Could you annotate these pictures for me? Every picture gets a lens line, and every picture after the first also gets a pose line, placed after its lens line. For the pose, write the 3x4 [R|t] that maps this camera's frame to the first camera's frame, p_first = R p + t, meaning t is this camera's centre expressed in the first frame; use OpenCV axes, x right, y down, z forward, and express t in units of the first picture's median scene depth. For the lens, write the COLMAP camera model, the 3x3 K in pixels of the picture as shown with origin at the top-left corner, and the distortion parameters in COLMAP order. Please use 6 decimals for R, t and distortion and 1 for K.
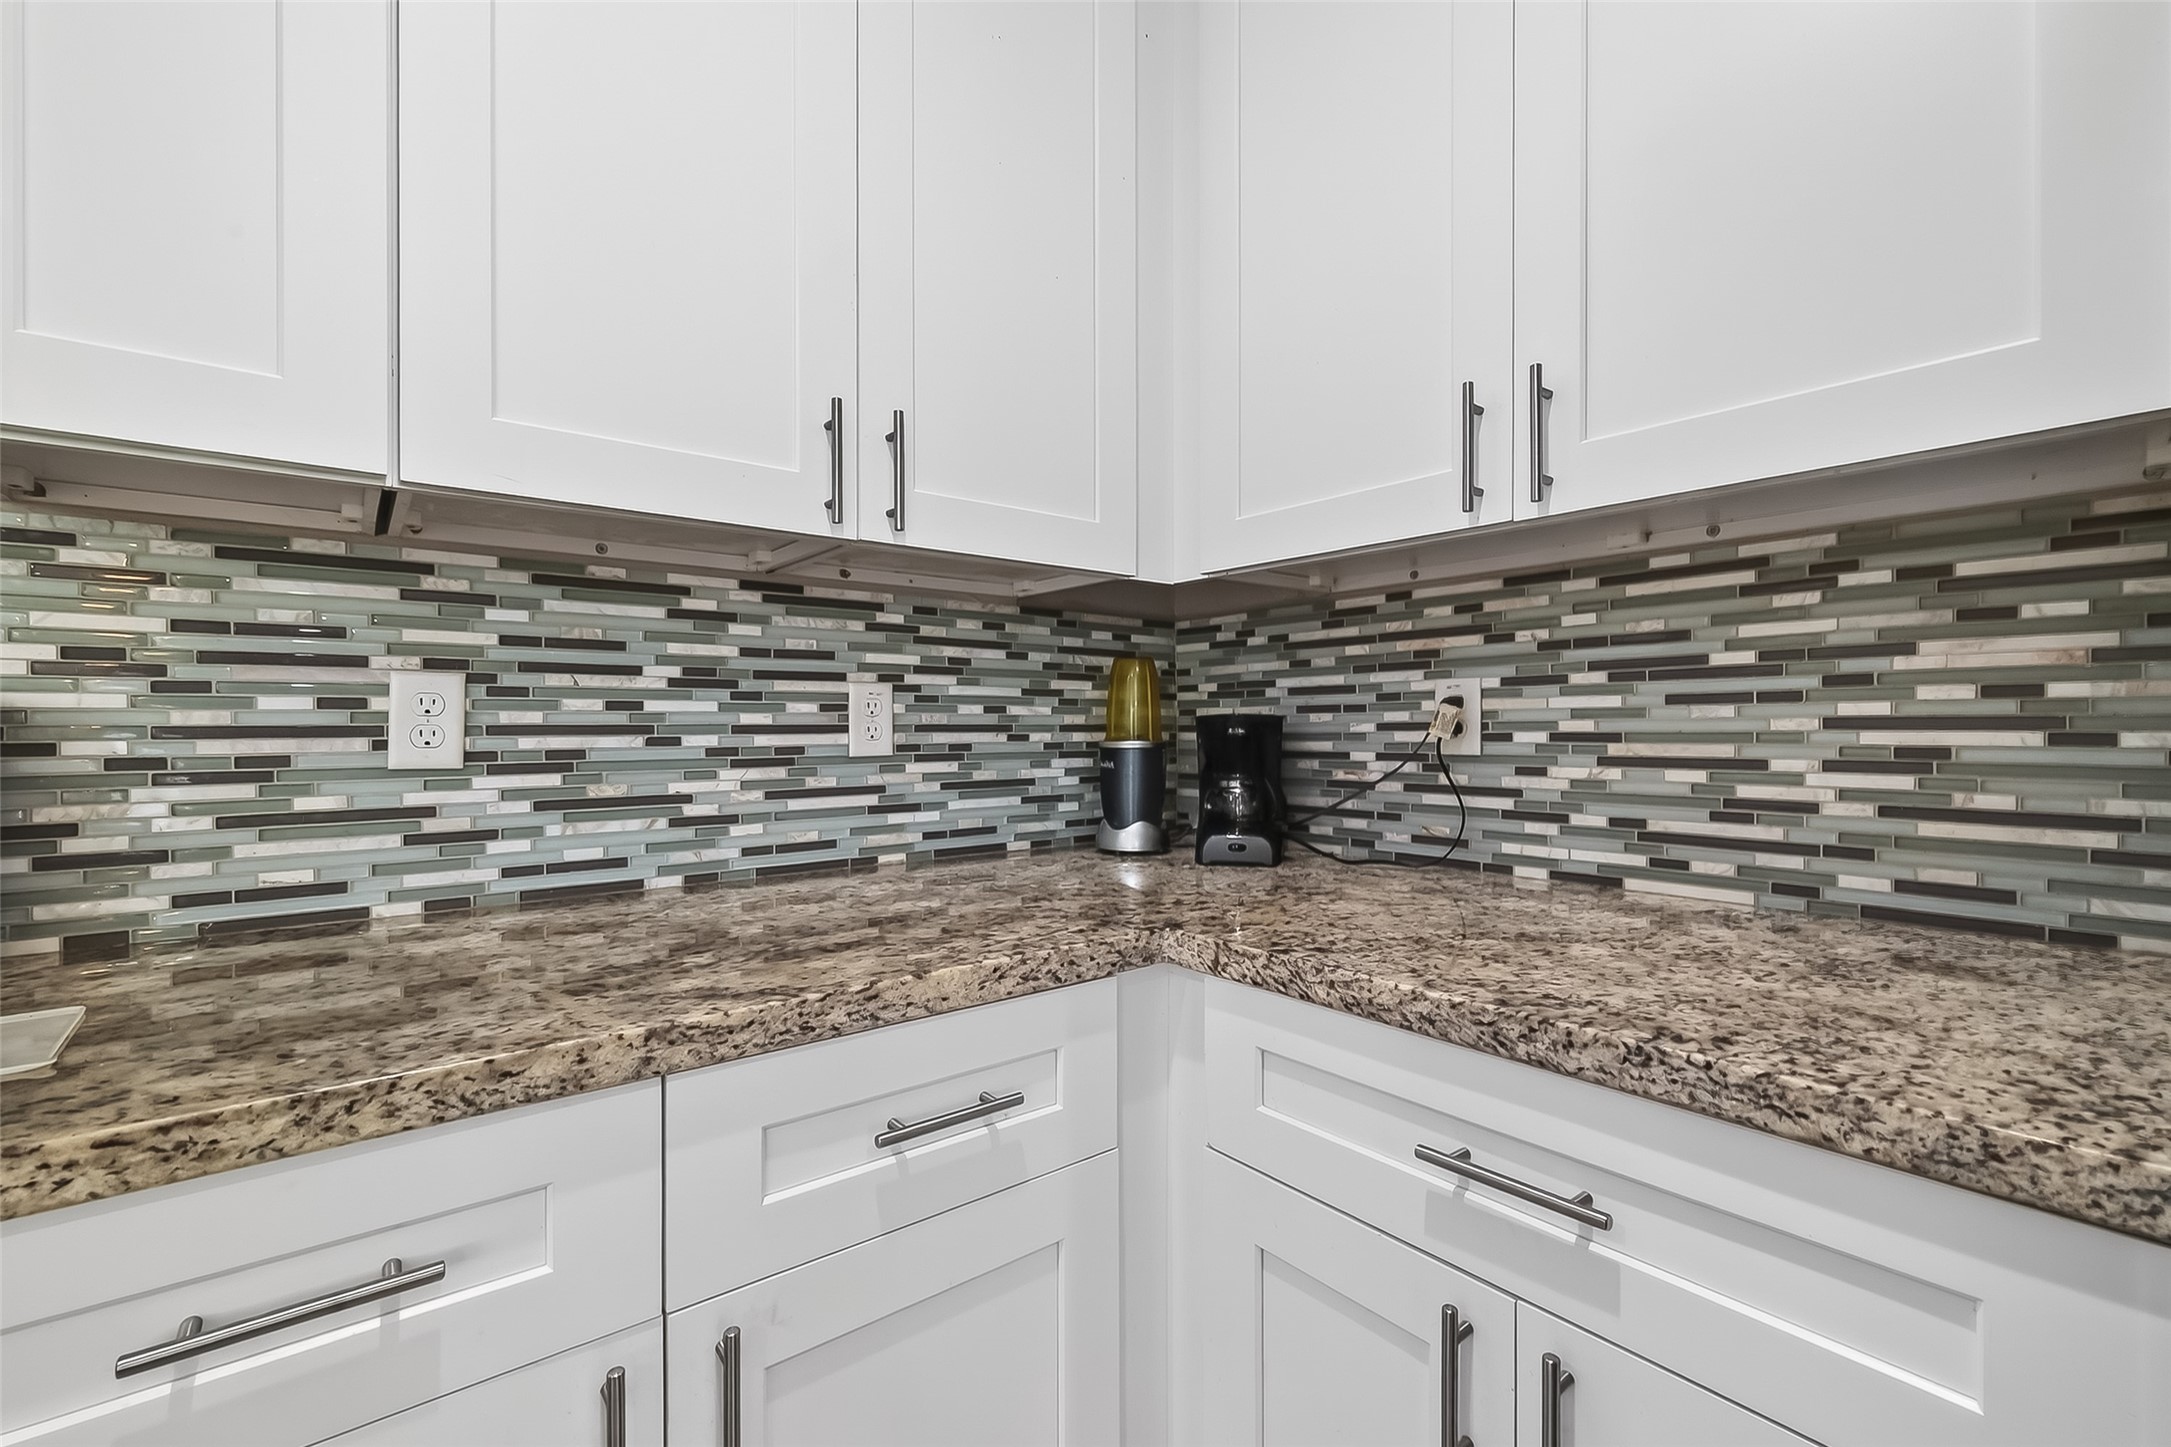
lens RADIAL K [[920.9, 0, 1118.0], [0, 920.9, 721.5], [0, 0, 1]] dist [-0.015381, 0.000681]
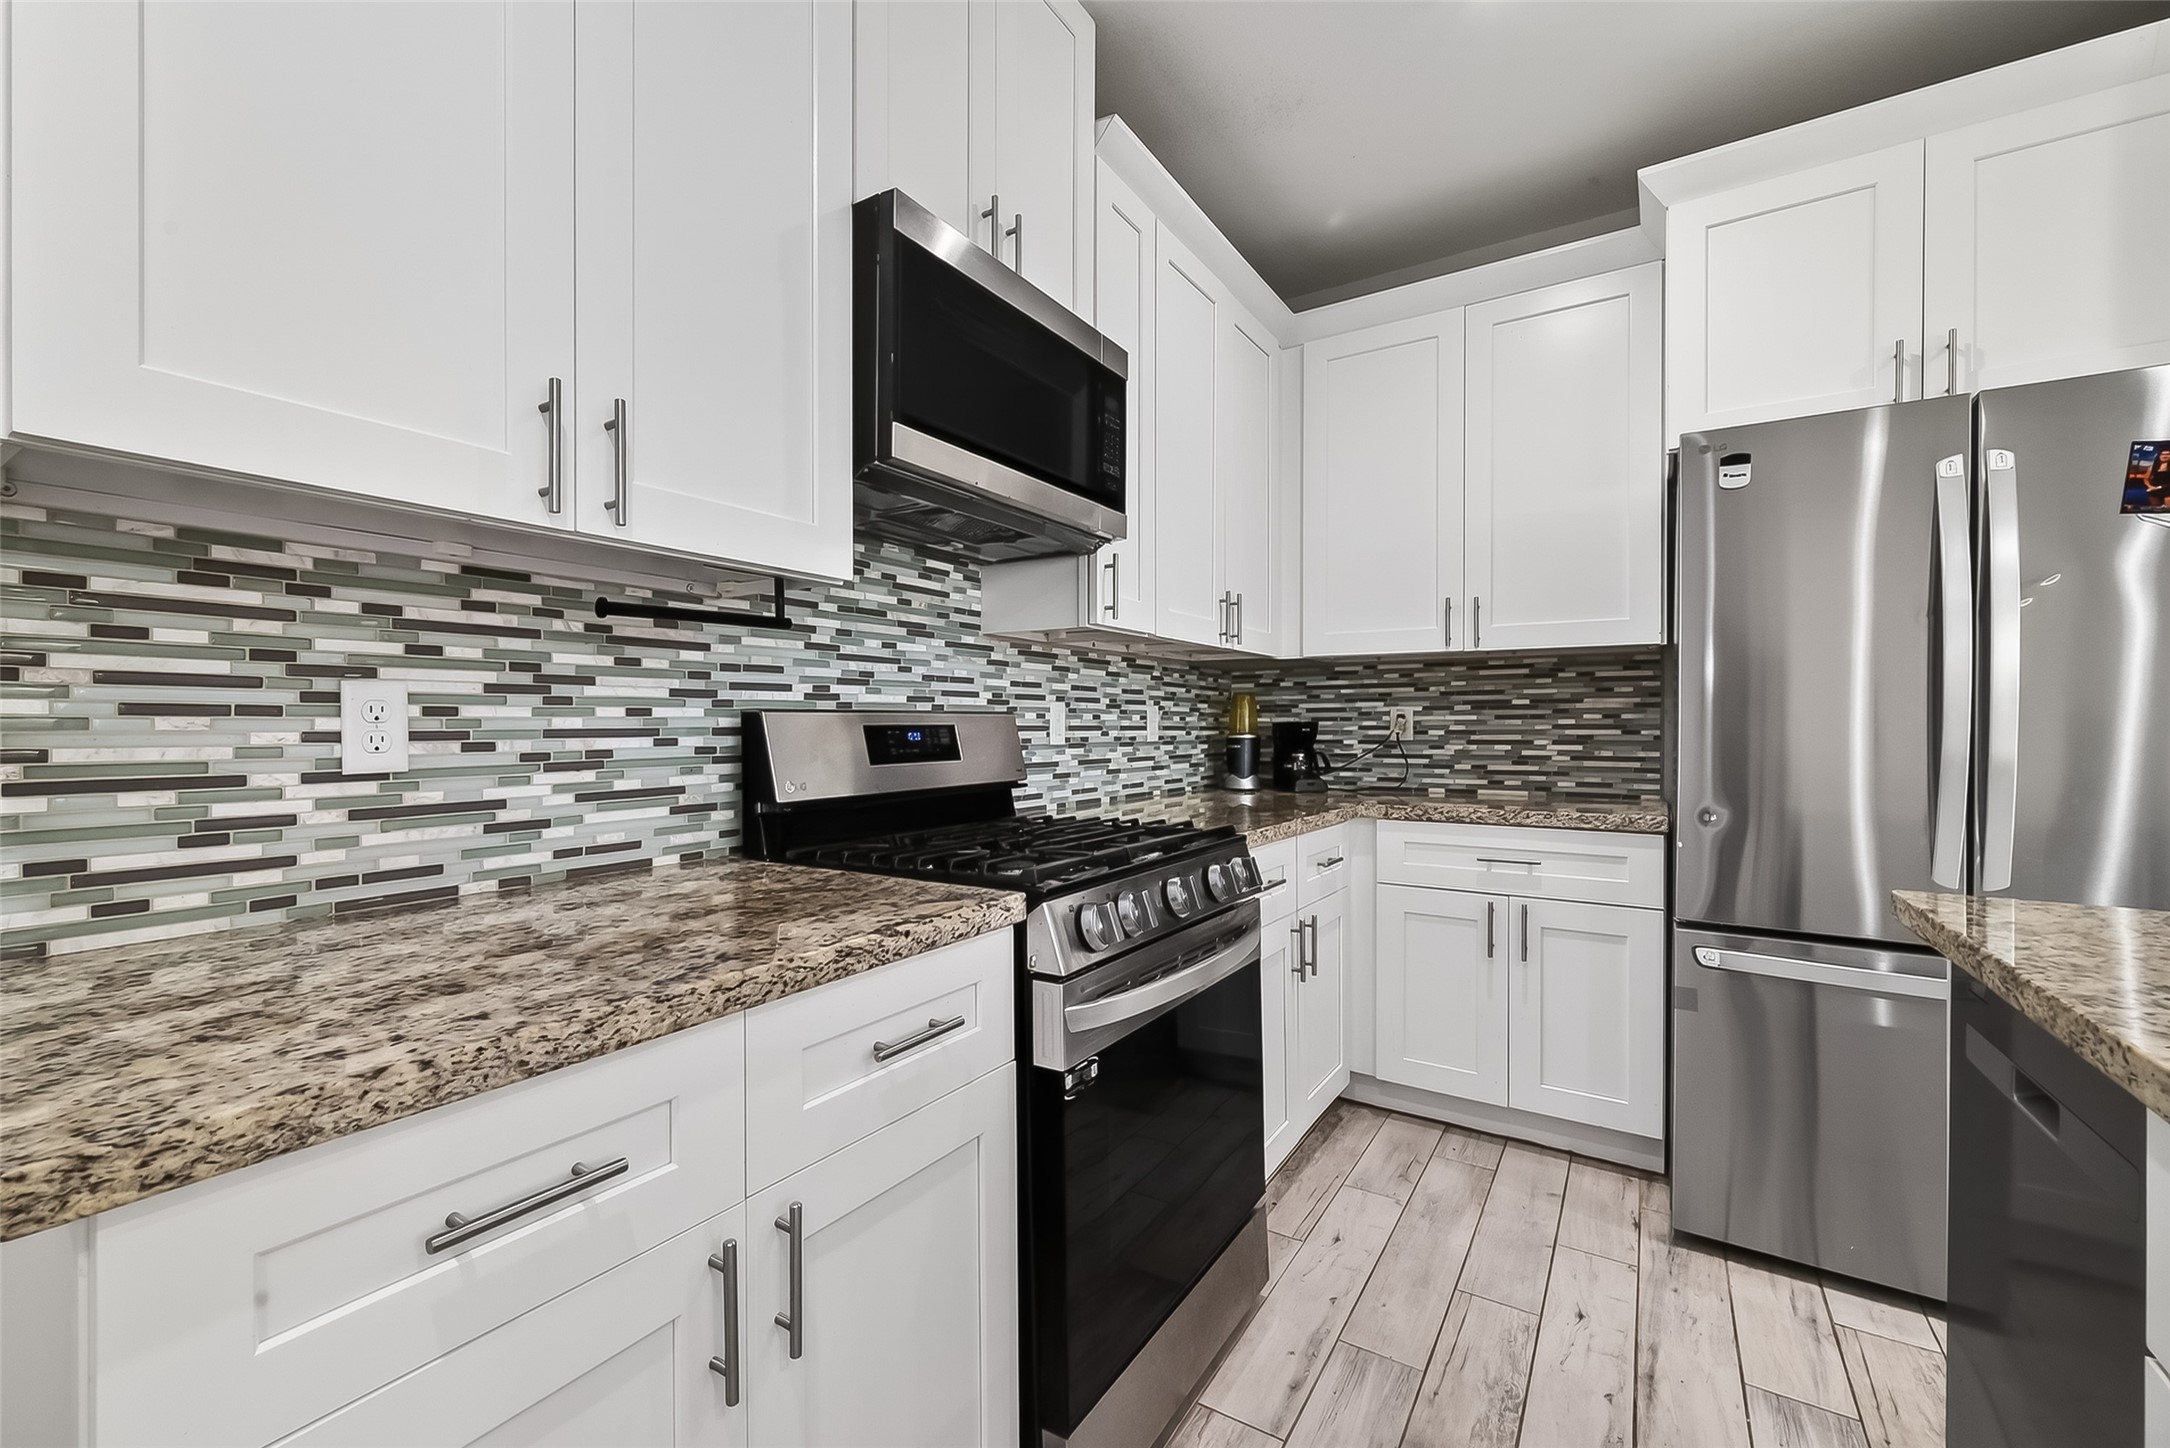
lens RADIAL K [[956.3, 0, 1054.3], [0, 956.3, 726.6], [0, 0, 1]] dist [-0.000739, -0.000403]
pose [[0.953973, 0.003054, 0.299878, -1.372721], [-0.003642, 0.999992, 0.001399, 0.002552], [-0.299872, -0.002427, 0.953976, -1.166459]]
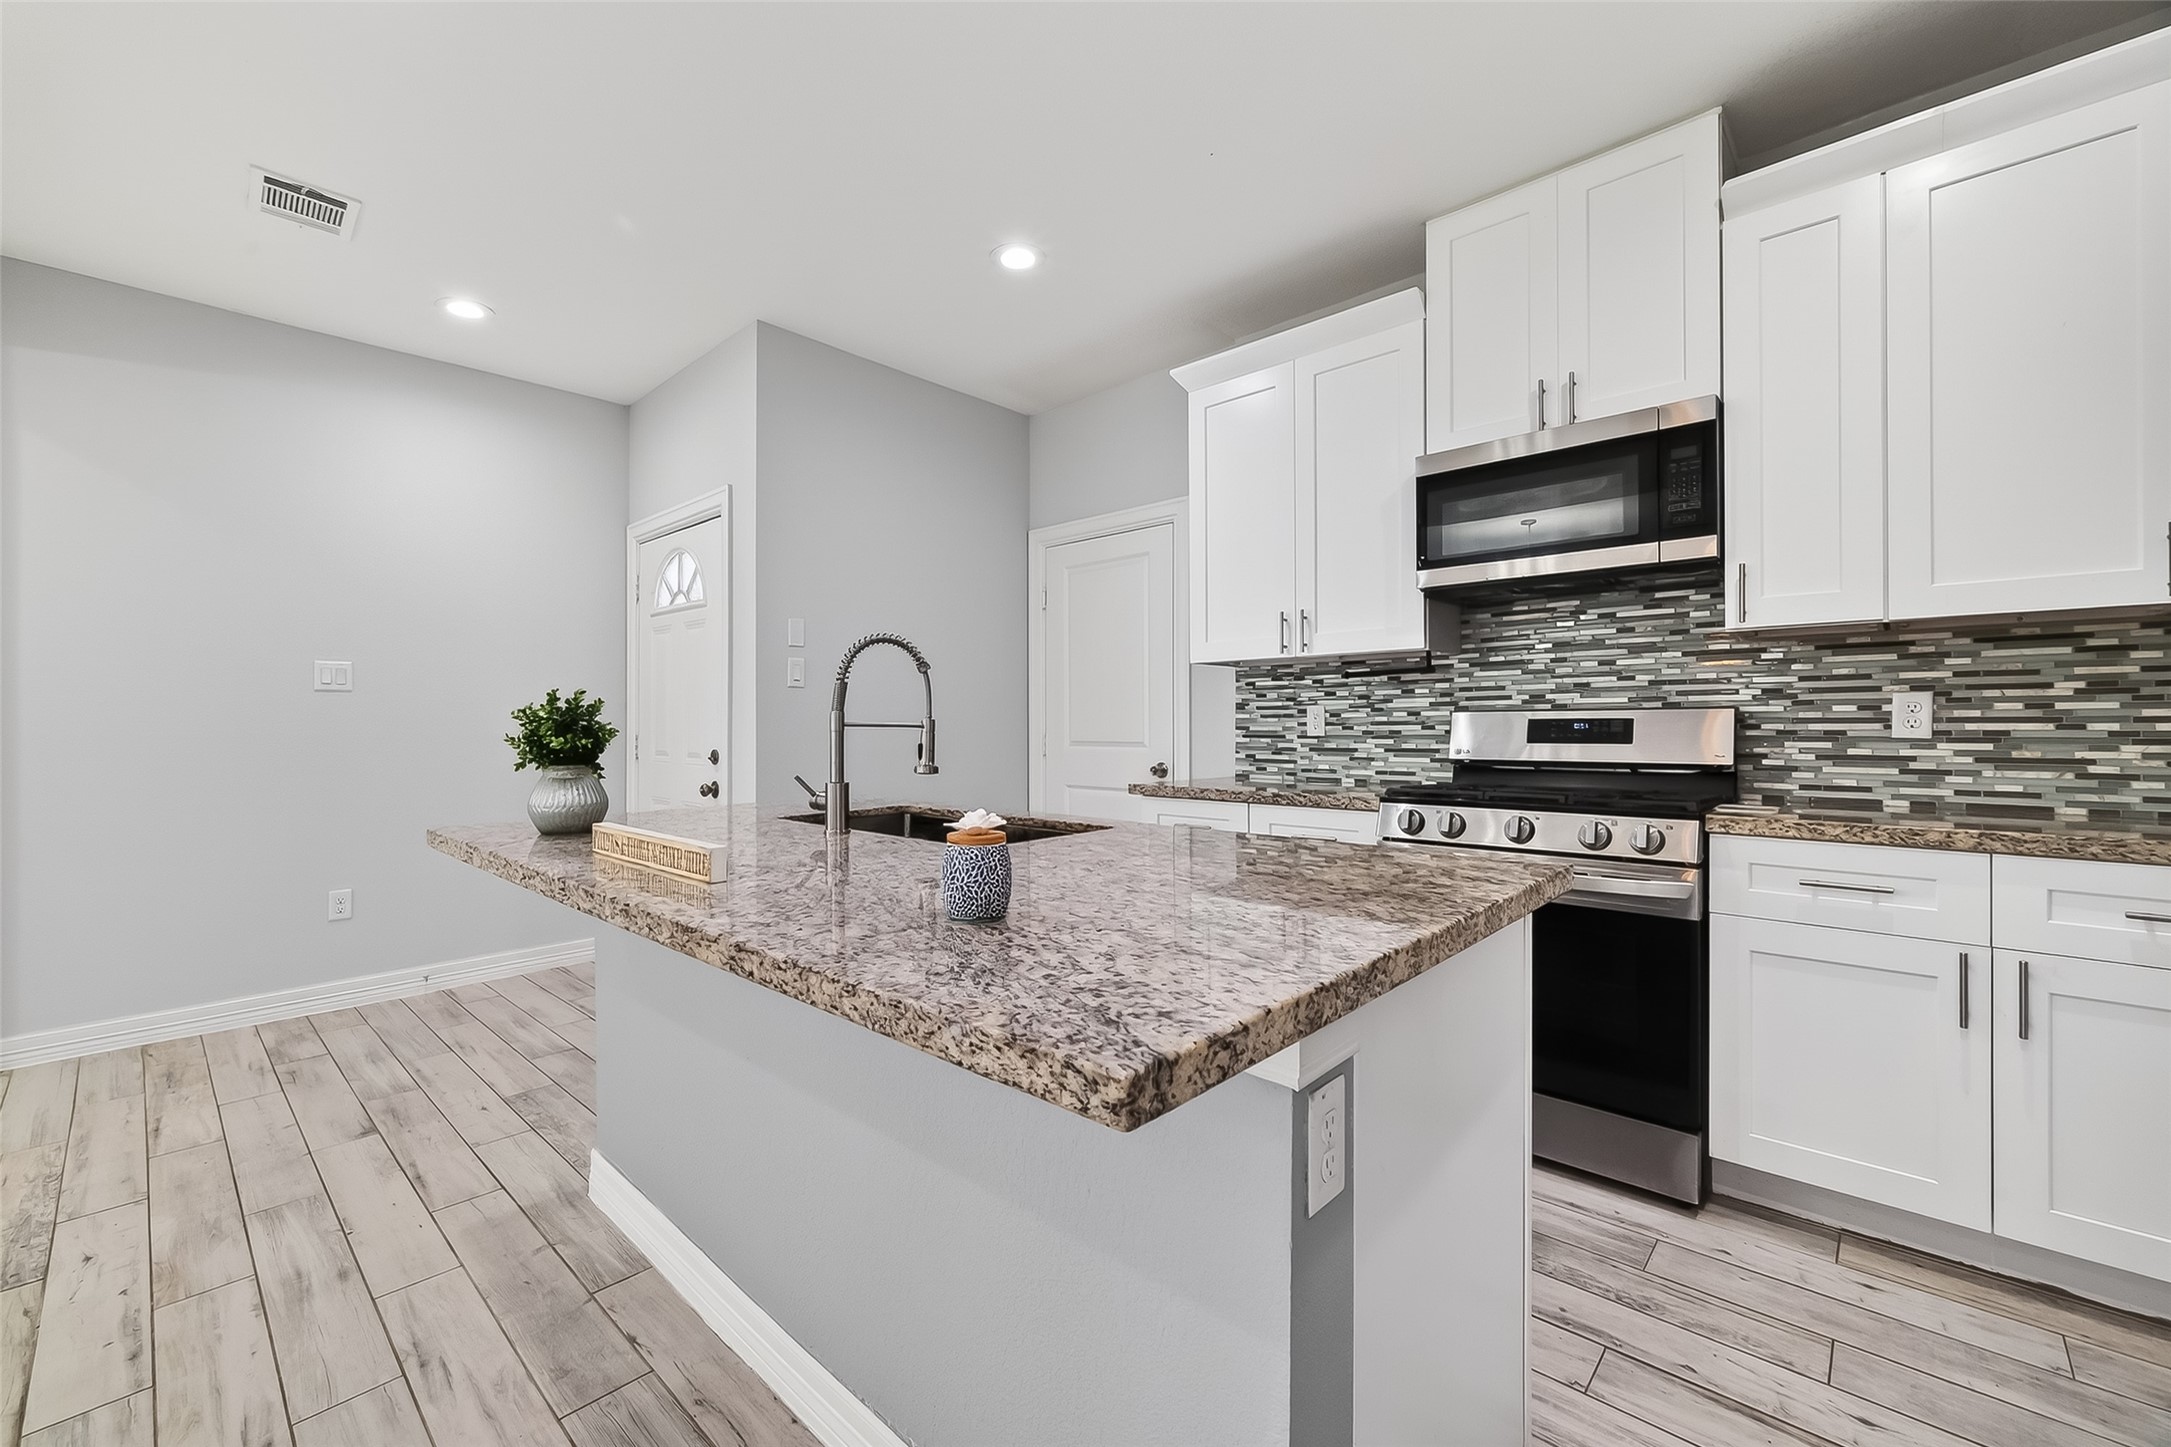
lens RADIAL K [[877.3, 0, 1061.3], [0, 877.3, 723.6], [0, 0, 1]] dist [-0.003077, 0.000044]
pose [[0.099205, 0.005038, -0.995054, 0.978279], [0.006213, 0.999965, 0.005682, -0.005037], [0.995048, -0.006746, 0.099170, -1.067359]]
